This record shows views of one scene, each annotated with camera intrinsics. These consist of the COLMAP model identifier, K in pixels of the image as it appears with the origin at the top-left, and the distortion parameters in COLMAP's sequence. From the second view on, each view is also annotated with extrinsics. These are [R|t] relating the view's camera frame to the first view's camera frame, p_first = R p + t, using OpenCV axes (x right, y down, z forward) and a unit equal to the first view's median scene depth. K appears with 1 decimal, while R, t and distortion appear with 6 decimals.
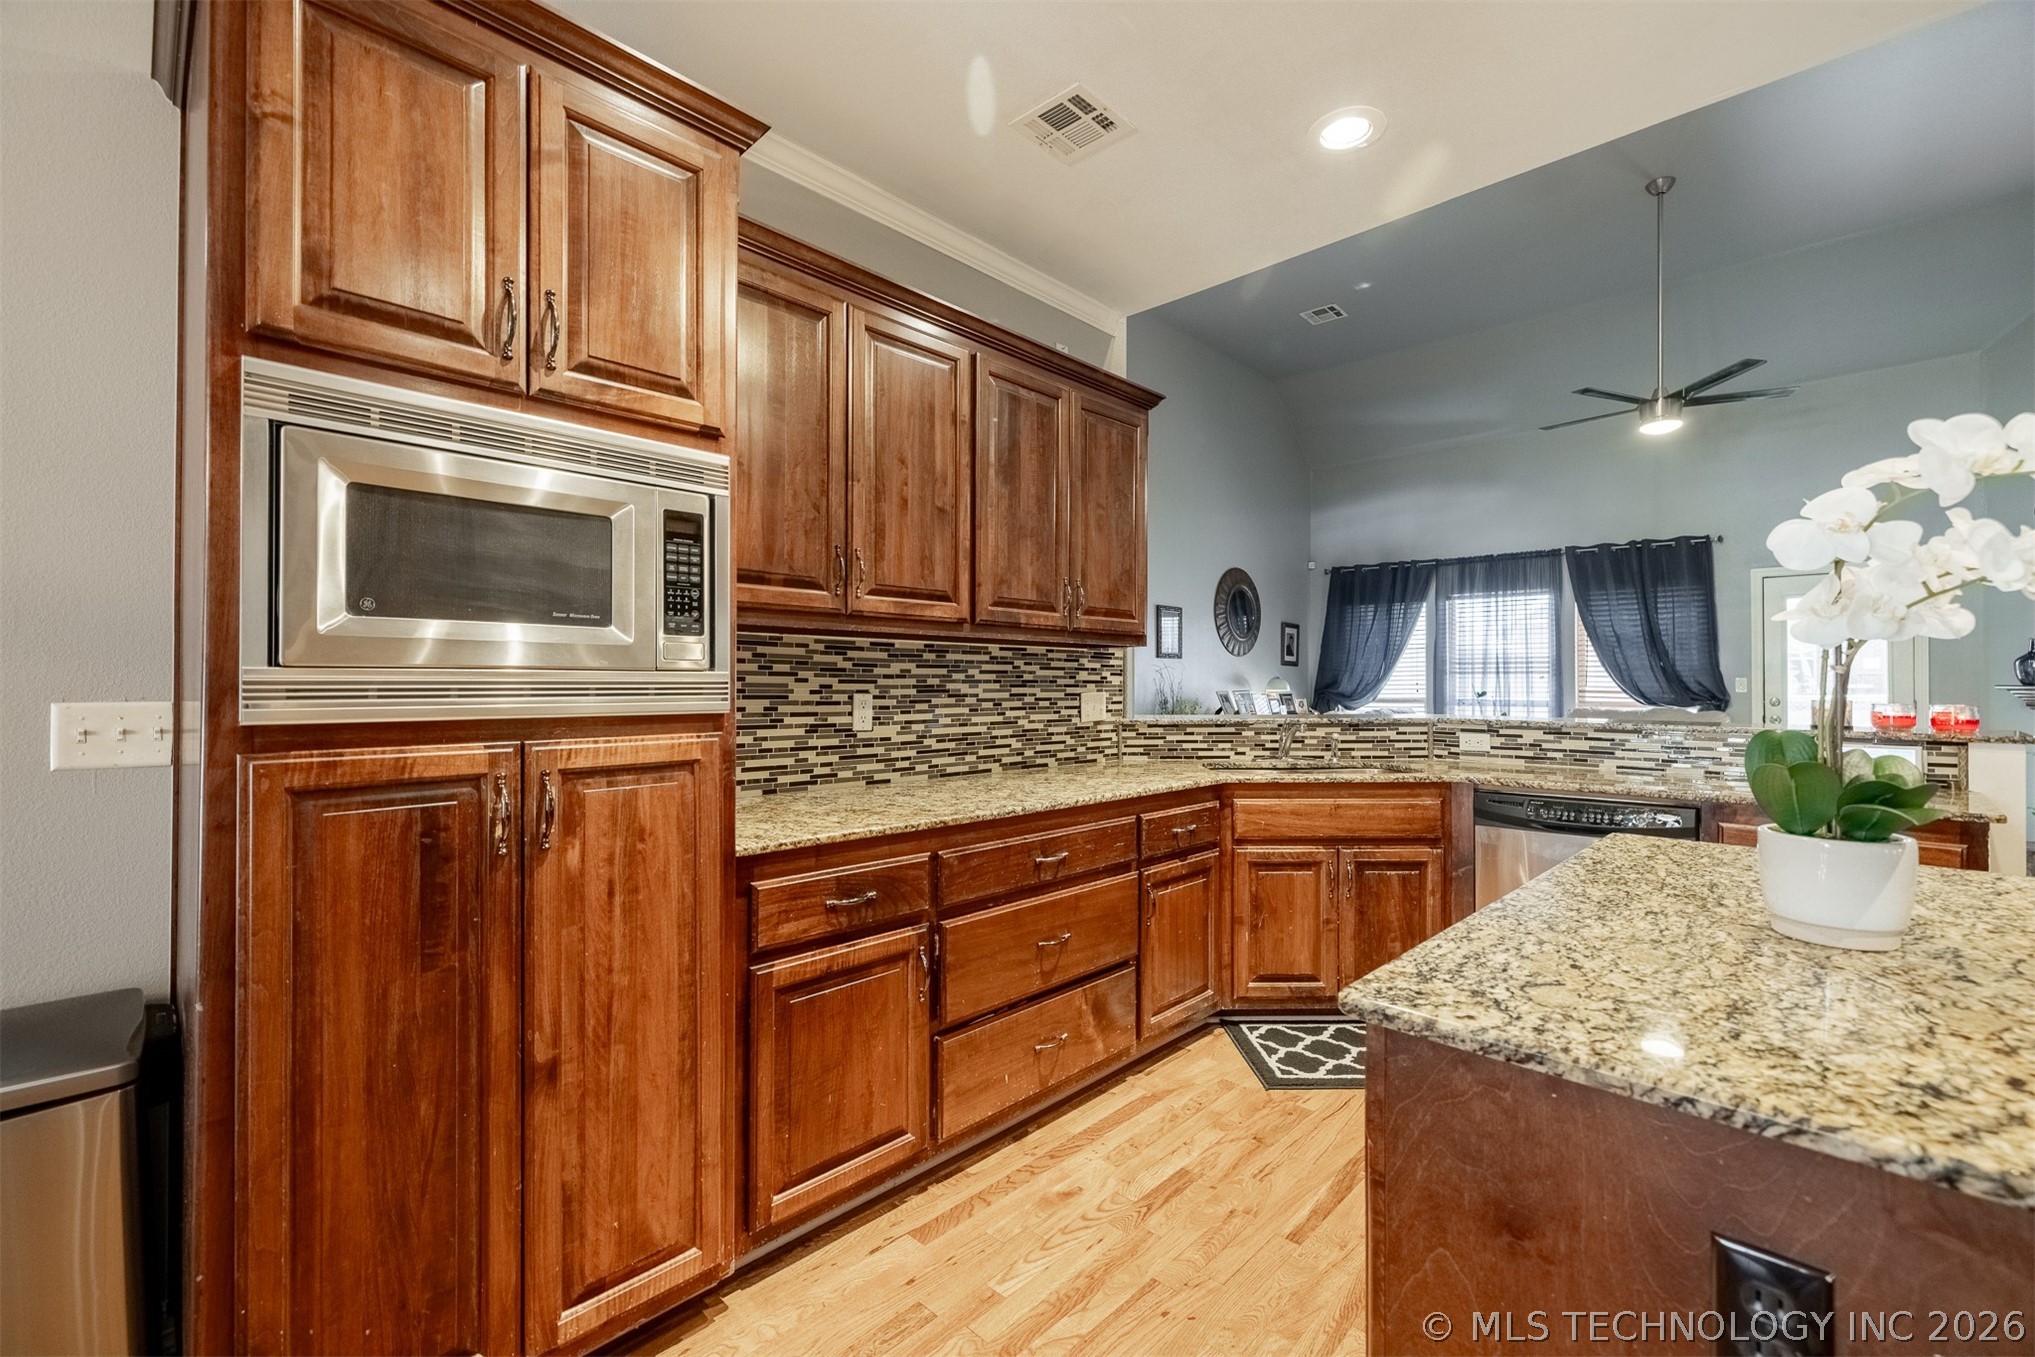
lens RADIAL K [[855.8, 0, 1011.0], [0, 855.8, 676.8], [0, 0, 1]] dist [0.000485, 0.000605]
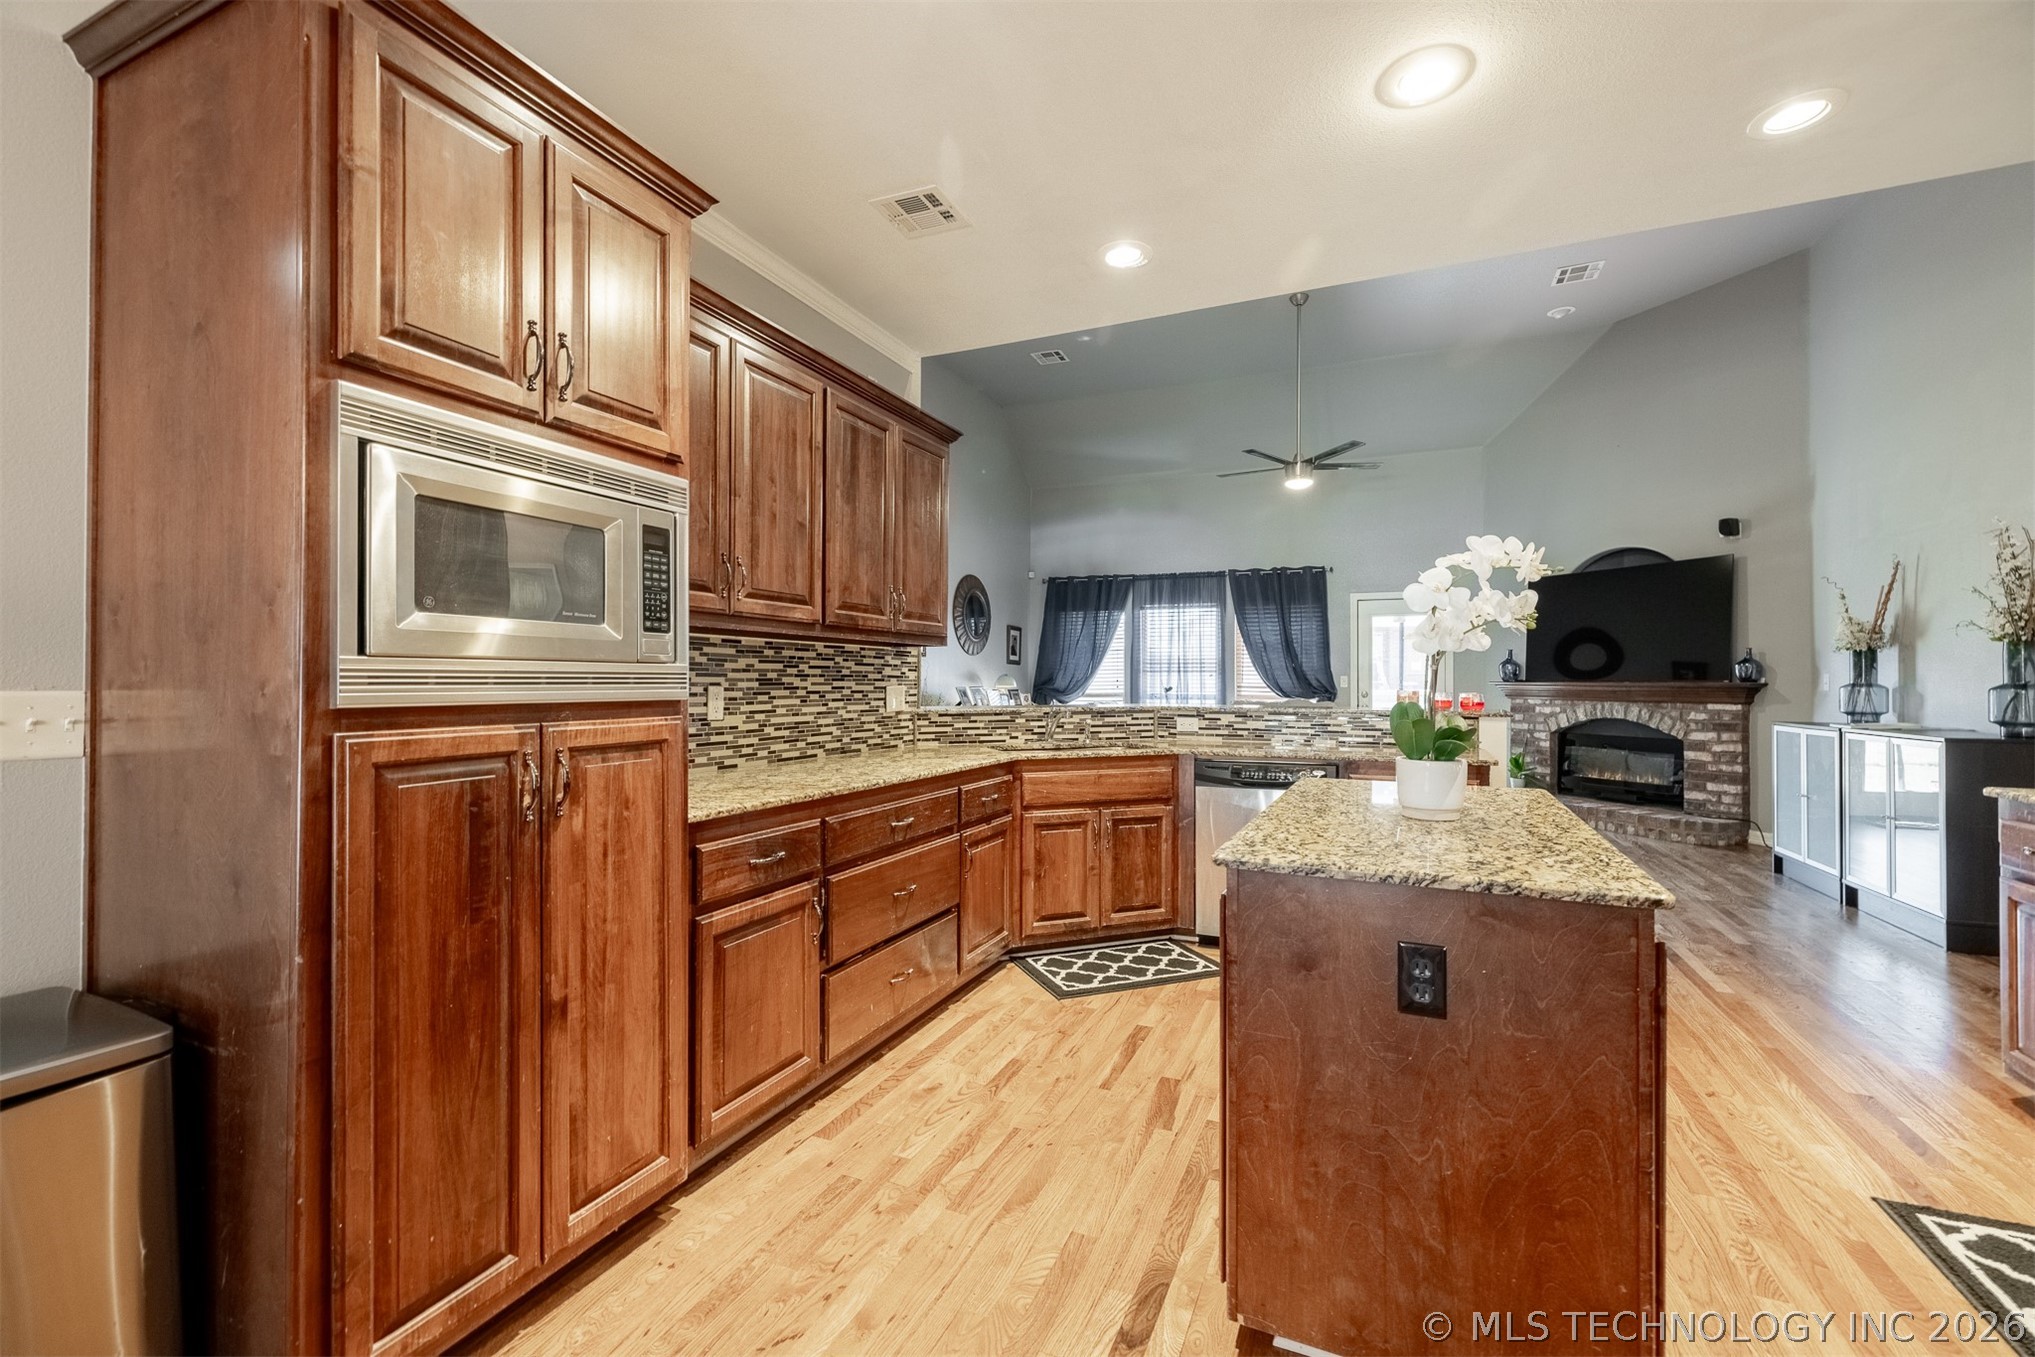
lens RADIAL K [[855.8, 0, 1011.0], [0, 855.8, 676.8], [0, 0, 1]] dist [0.000485, 0.000605]
pose [[0.940271, 0.002749, 0.340416, -0.180545], [-0.003562, 0.999992, 0.001761, 0.004337], [-0.340408, -0.002868, 0.940273, -0.145741]]
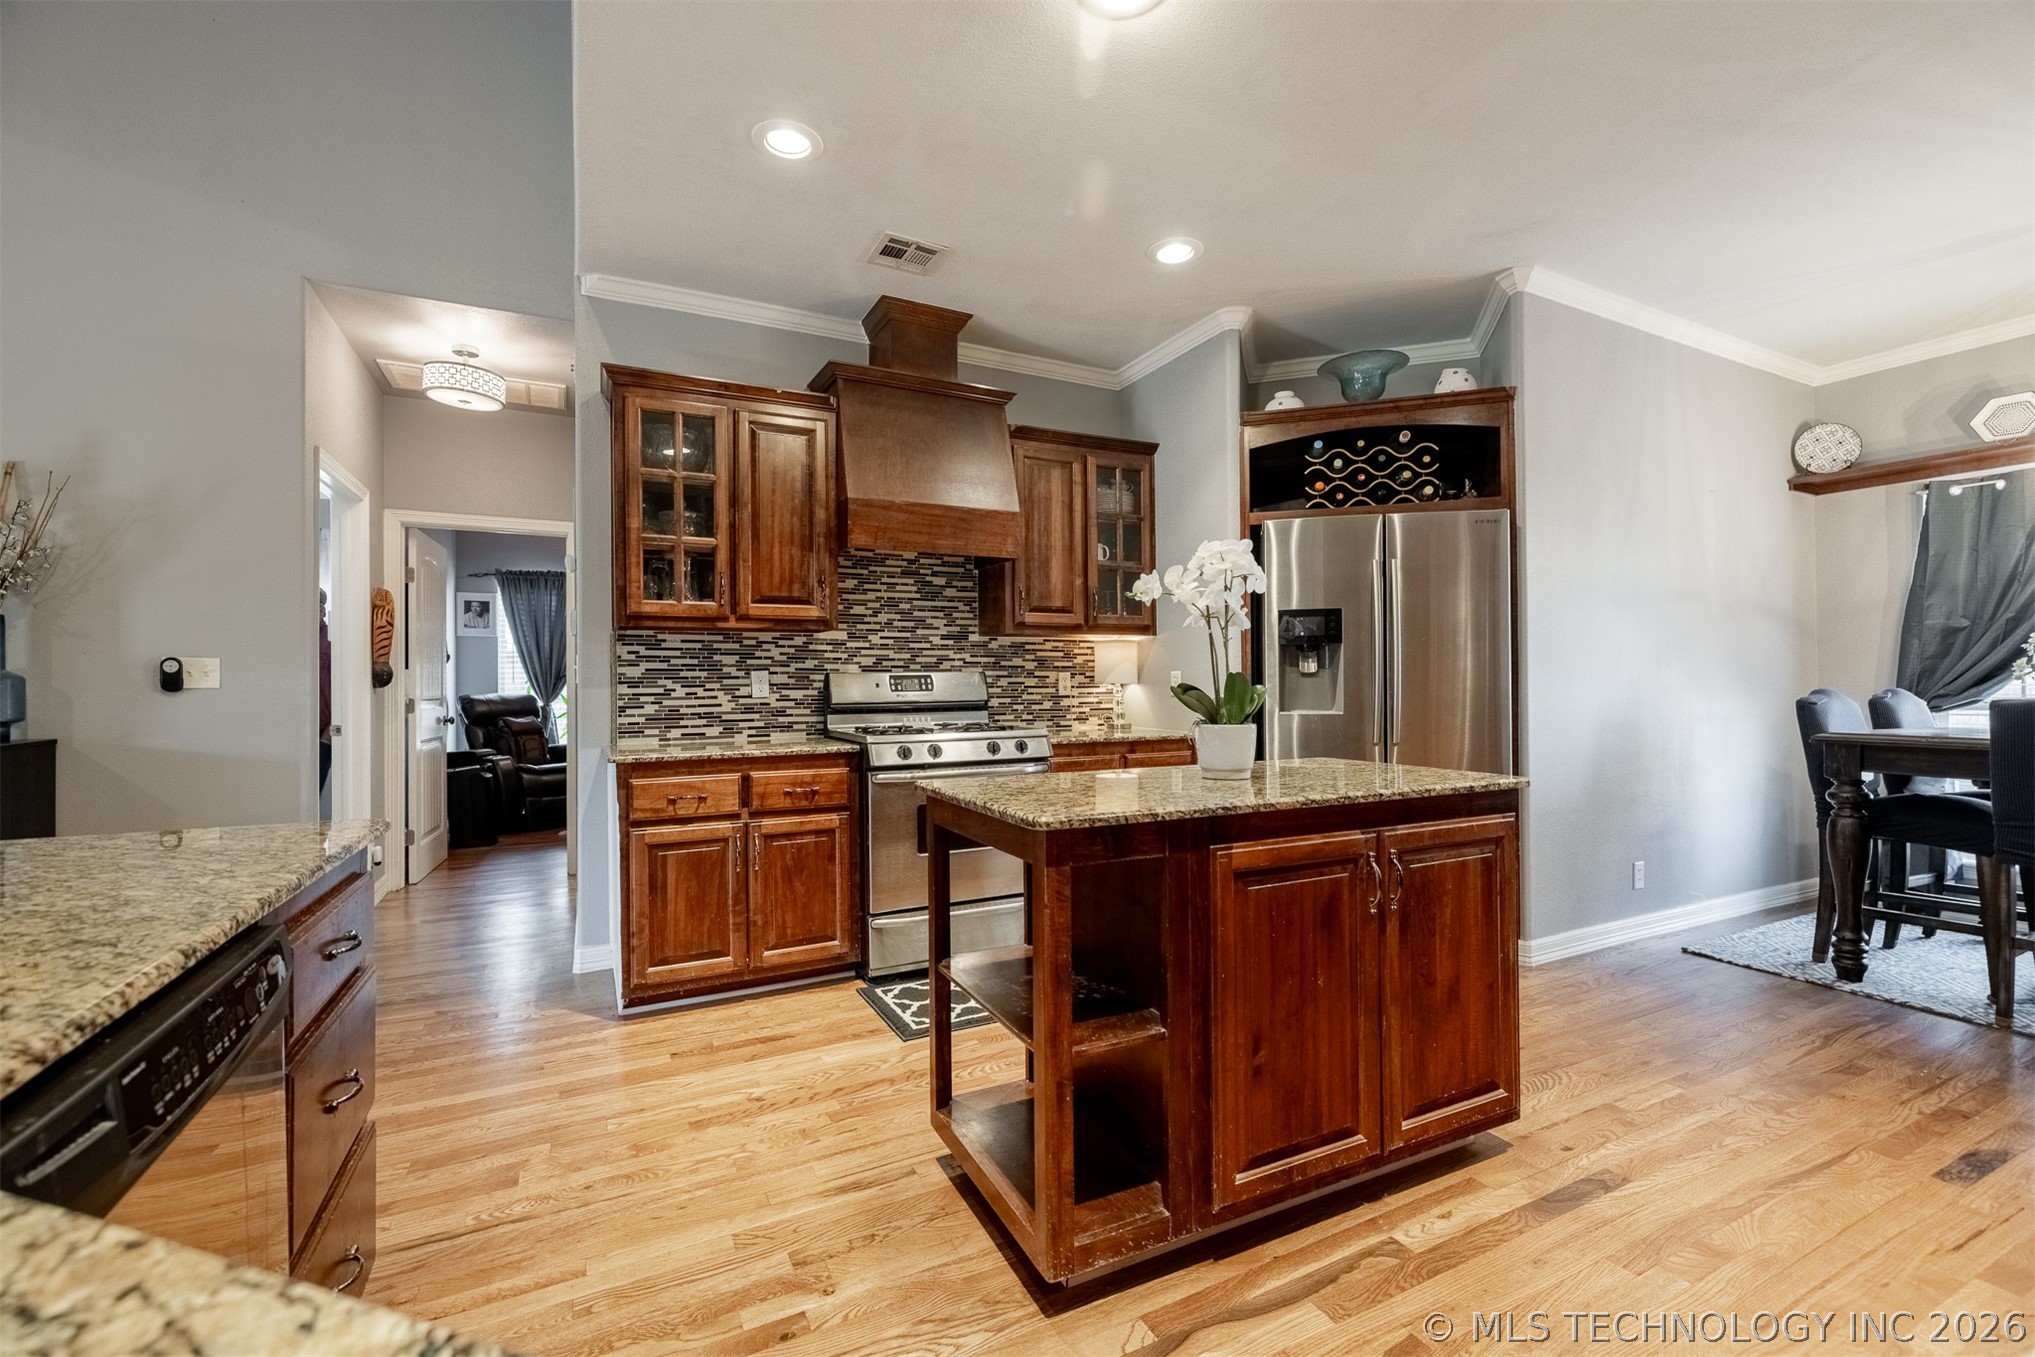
lens RADIAL K [[855.8, 0, 1011.0], [0, 855.8, 676.8], [0, 0, 1]] dist [0.000485, 0.000605]
pose [[-0.943465, 0.007358, 0.331389, 0.296423], [0.003221, 0.999910, -0.013031, 0.037288], [-0.331455, -0.011227, -0.943404, 1.150506]]
